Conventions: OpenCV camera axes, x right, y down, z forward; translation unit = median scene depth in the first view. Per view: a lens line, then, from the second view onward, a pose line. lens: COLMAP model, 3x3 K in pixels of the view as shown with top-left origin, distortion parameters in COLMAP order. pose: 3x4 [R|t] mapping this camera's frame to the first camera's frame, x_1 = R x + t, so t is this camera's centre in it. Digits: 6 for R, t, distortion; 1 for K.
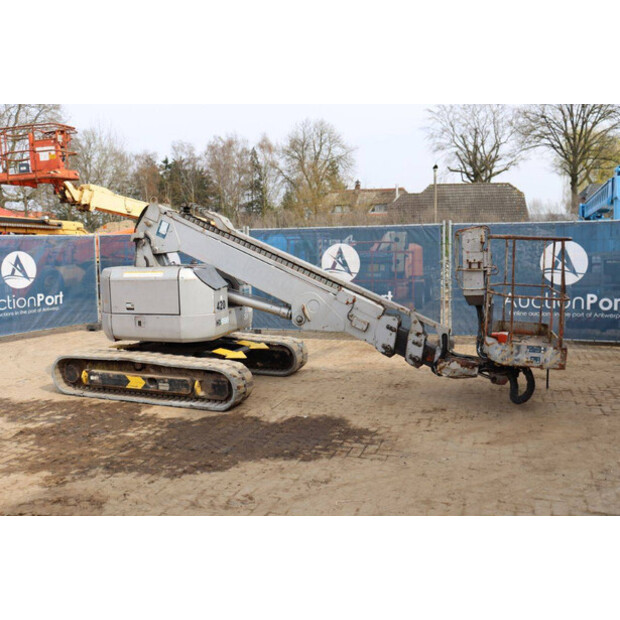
lens RADIAL K [[556.6, 0, 310.0], [0, 556.6, 310.0], [0, 0, 1]] dist [-0.123406, 0.158966]
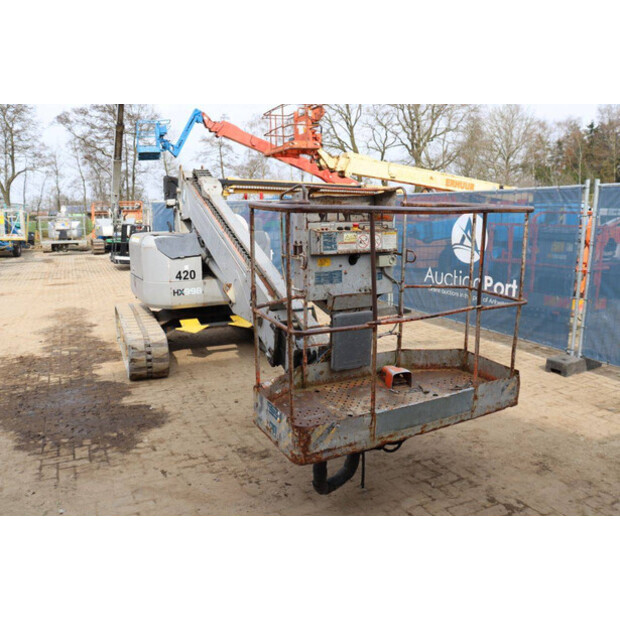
lens RADIAL K [[505.4, 0, 310.0], [0, 505.4, 310.0], [0, 0, 1]] dist [-0.177243, 0.168147]
pose [[0.710214, 0.147755, -0.688305, 0.655714], [-0.089133, 0.988731, 0.120276, -0.078796], [0.698320, -0.024072, 0.715381, 0.566030]]
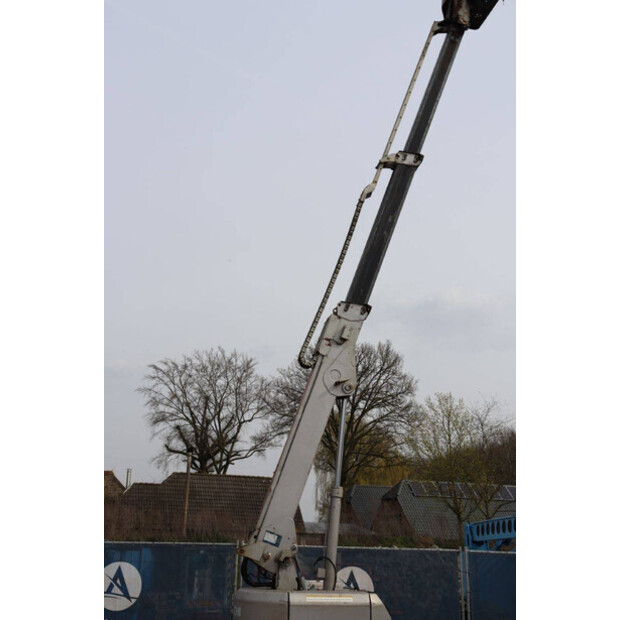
lens RADIAL K [[841.2, 0, 310.0], [0, 841.2, 310.0], [0, 0, 1]] dist [0.011496, 0.321394]
pose [[0.886778, 0.166030, 0.431346, -1.102122], [0.016820, 0.921042, -0.389100, 0.047466], [-0.461890, 0.352300, 0.813967, -0.383203]]
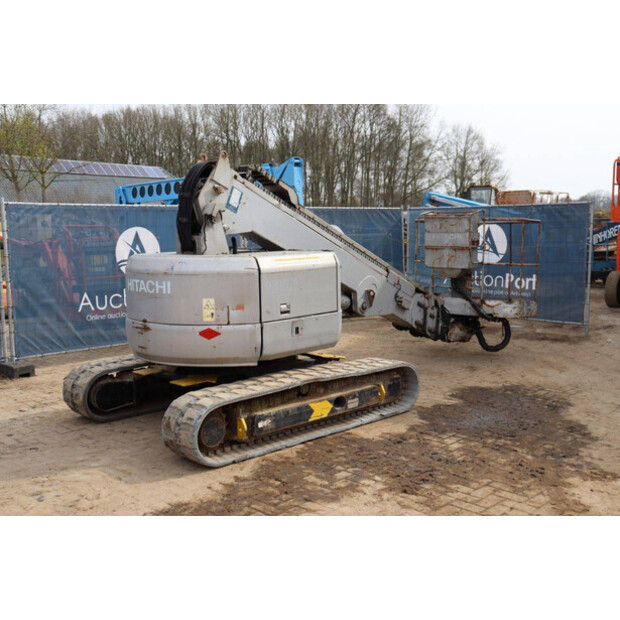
lens RADIAL K [[676.6, 0, 327.0], [0, 676.6, 310.5], [0, 0, 1]] dist [0.009224, 0.045327]
pose [[0.426755, -0.092540, 0.899620, -1.140253], [0.101678, 0.993353, 0.053948, -0.047990], [-0.898633, 0.068449, 0.433328, 0.611158]]
